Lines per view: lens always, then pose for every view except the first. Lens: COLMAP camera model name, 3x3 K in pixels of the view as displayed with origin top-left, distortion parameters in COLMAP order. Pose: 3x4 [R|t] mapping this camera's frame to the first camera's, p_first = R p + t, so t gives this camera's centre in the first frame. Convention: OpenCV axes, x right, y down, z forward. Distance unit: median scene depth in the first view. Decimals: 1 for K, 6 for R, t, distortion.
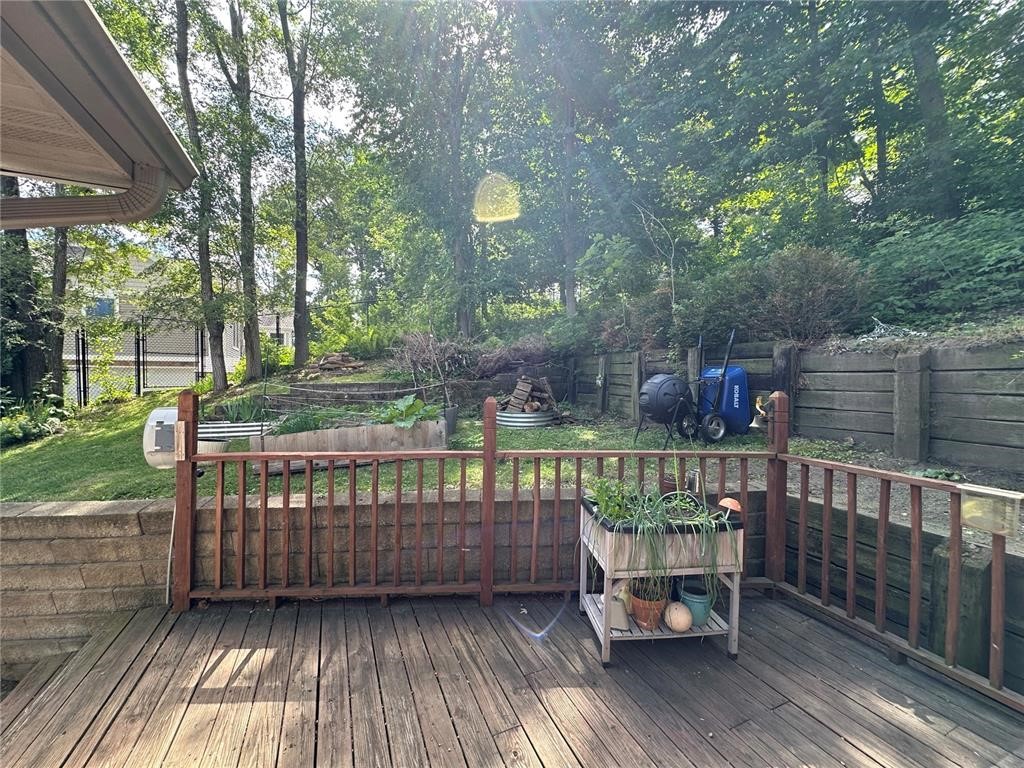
lens RADIAL K [[408.3, 0, 513.0], [0, 408.3, 383.7], [0, 0, 1]] dist [-0.003509, 0.000842]
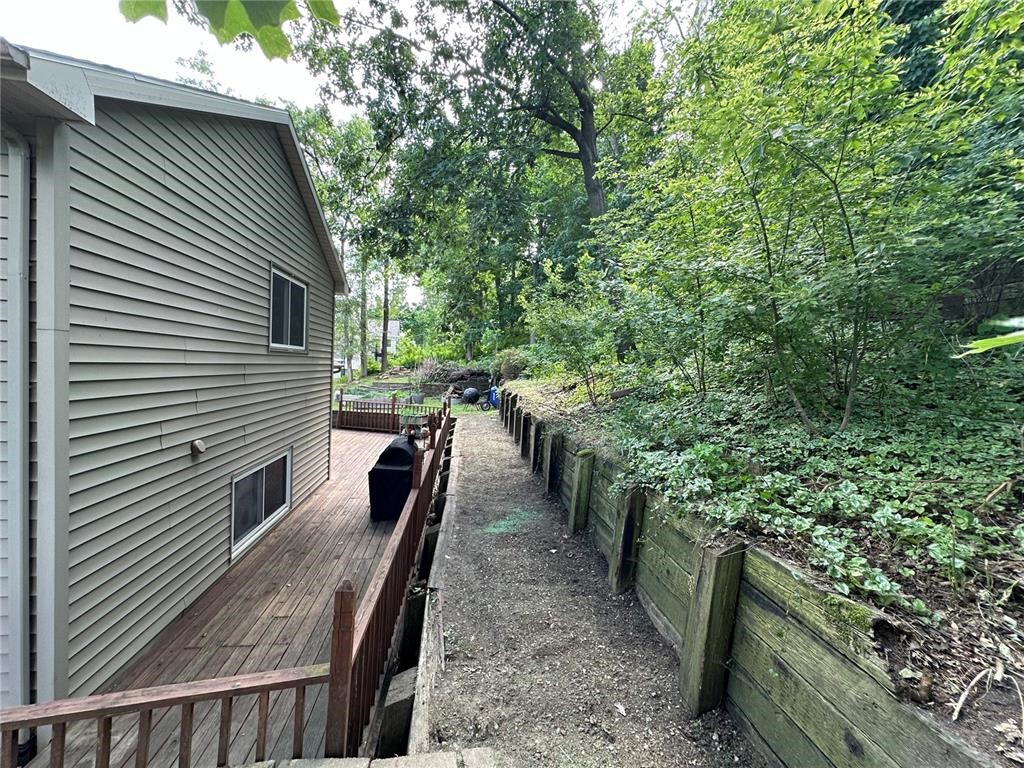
lens RADIAL K [[408.3, 0, 513.0], [0, 408.3, 383.7], [0, 0, 1]] dist [-0.003509, 0.000842]
pose [[0.966201, 0.049089, -0.253073, 0.840618], [-0.041860, 0.998549, 0.033873, -0.098314], [0.254369, -0.022135, 0.966854, -1.109477]]
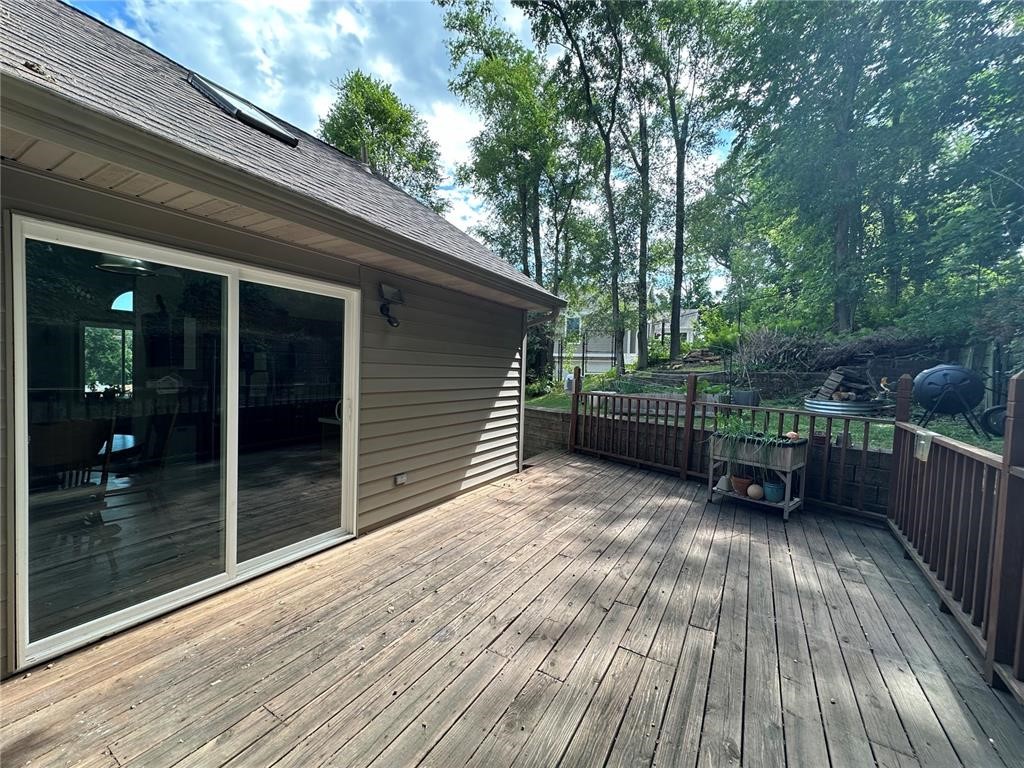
lens RADIAL K [[408.3, 0, 513.0], [0, 408.3, 383.7], [0, 0, 1]] dist [-0.003509, 0.000842]
pose [[0.582166, 0.045087, -0.811819, 0.322963], [-0.036489, 0.998904, 0.029310, 0.018991], [0.812251, 0.012559, 0.583173, -0.251546]]
